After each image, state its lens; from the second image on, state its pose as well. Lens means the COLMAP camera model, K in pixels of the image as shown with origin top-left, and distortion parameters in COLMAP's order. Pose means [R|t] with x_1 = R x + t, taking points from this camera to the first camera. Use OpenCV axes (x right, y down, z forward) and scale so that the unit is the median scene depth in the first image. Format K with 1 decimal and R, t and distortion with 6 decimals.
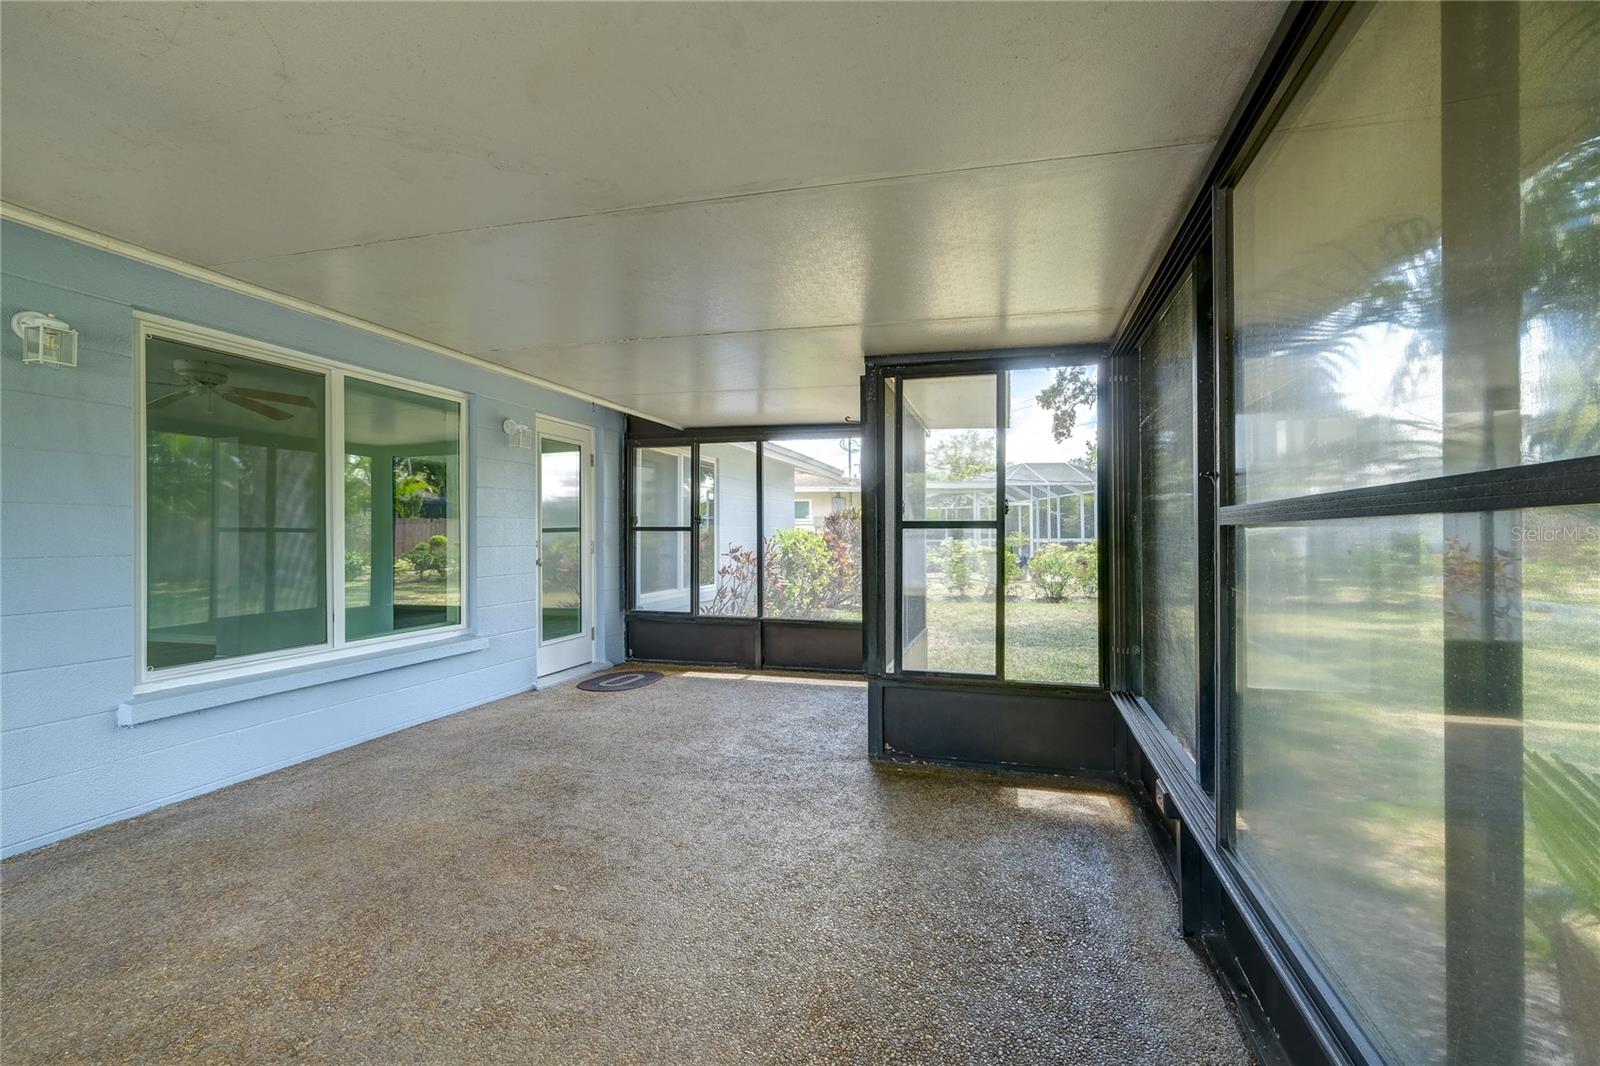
lens RADIAL K [[703.6, 0, 806.9], [0, 703.6, 540.6], [0, 0, 1]] dist [-0.002497, -0.000580]
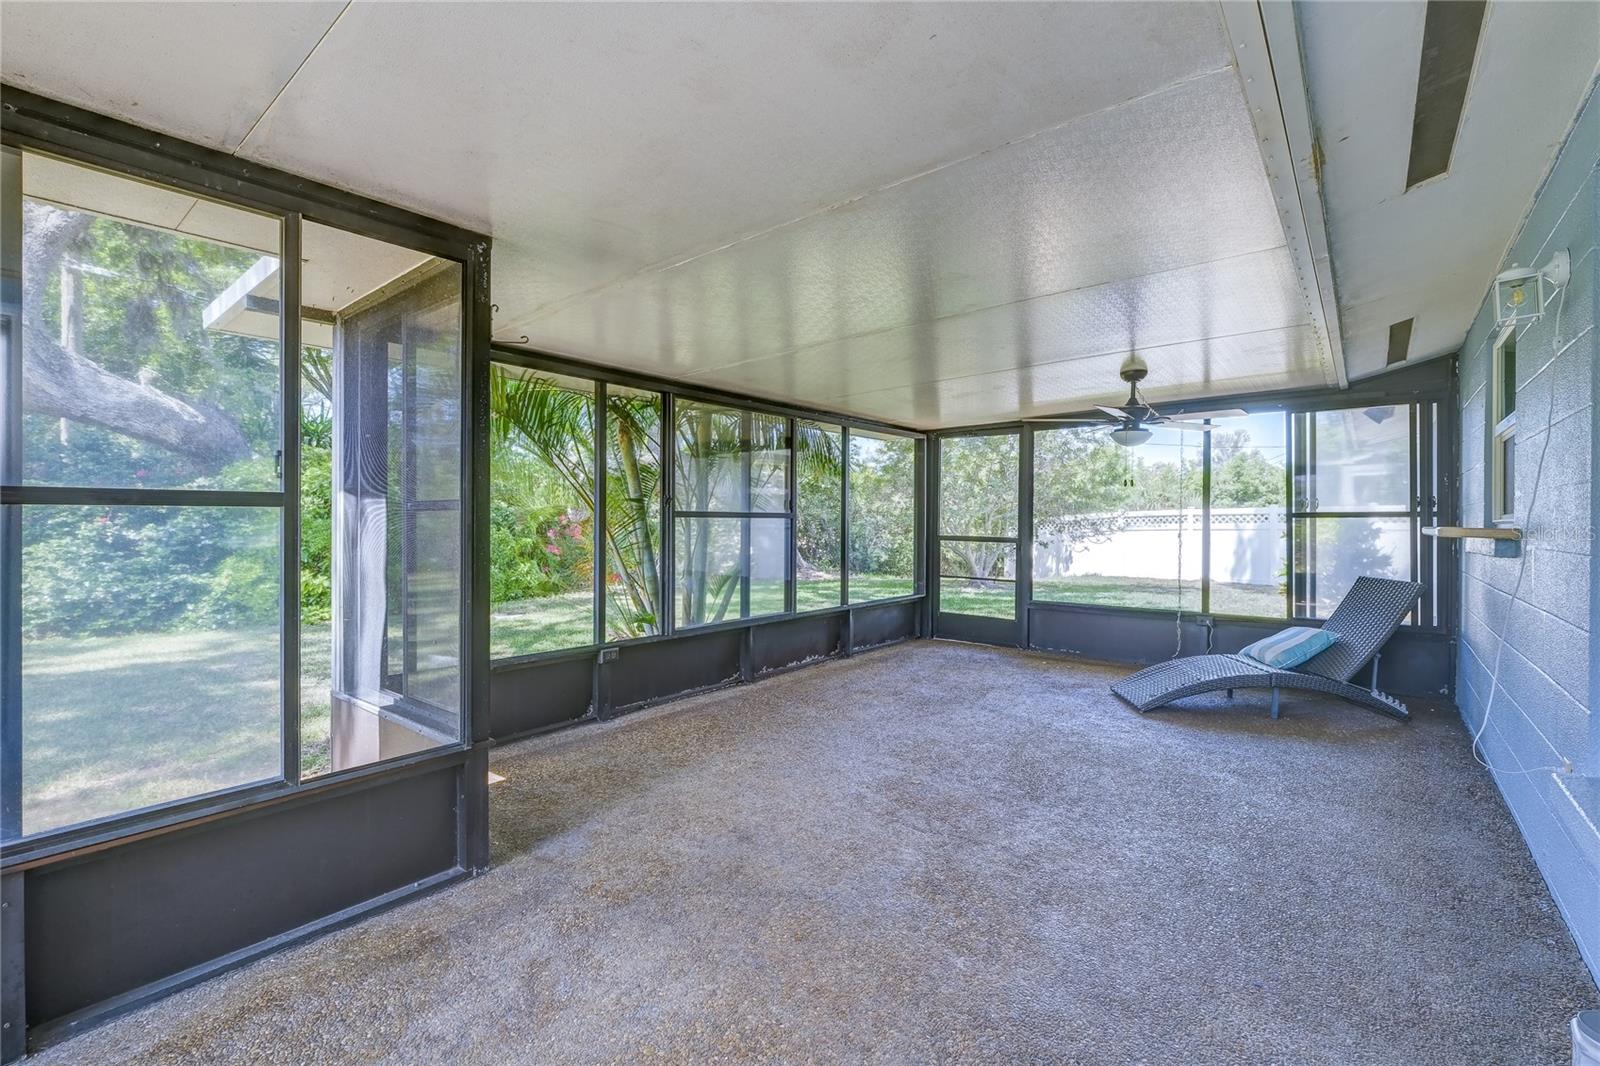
lens RADIAL K [[703.6, 0, 806.9], [0, 703.6, 540.6], [0, 0, 1]] dist [-0.002497, -0.000580]
pose [[-0.926685, -0.015989, 0.375499, -0.546488], [-0.005790, 0.999583, 0.028274, -0.011593], [-0.375795, 0.024027, -0.926391, 1.938694]]
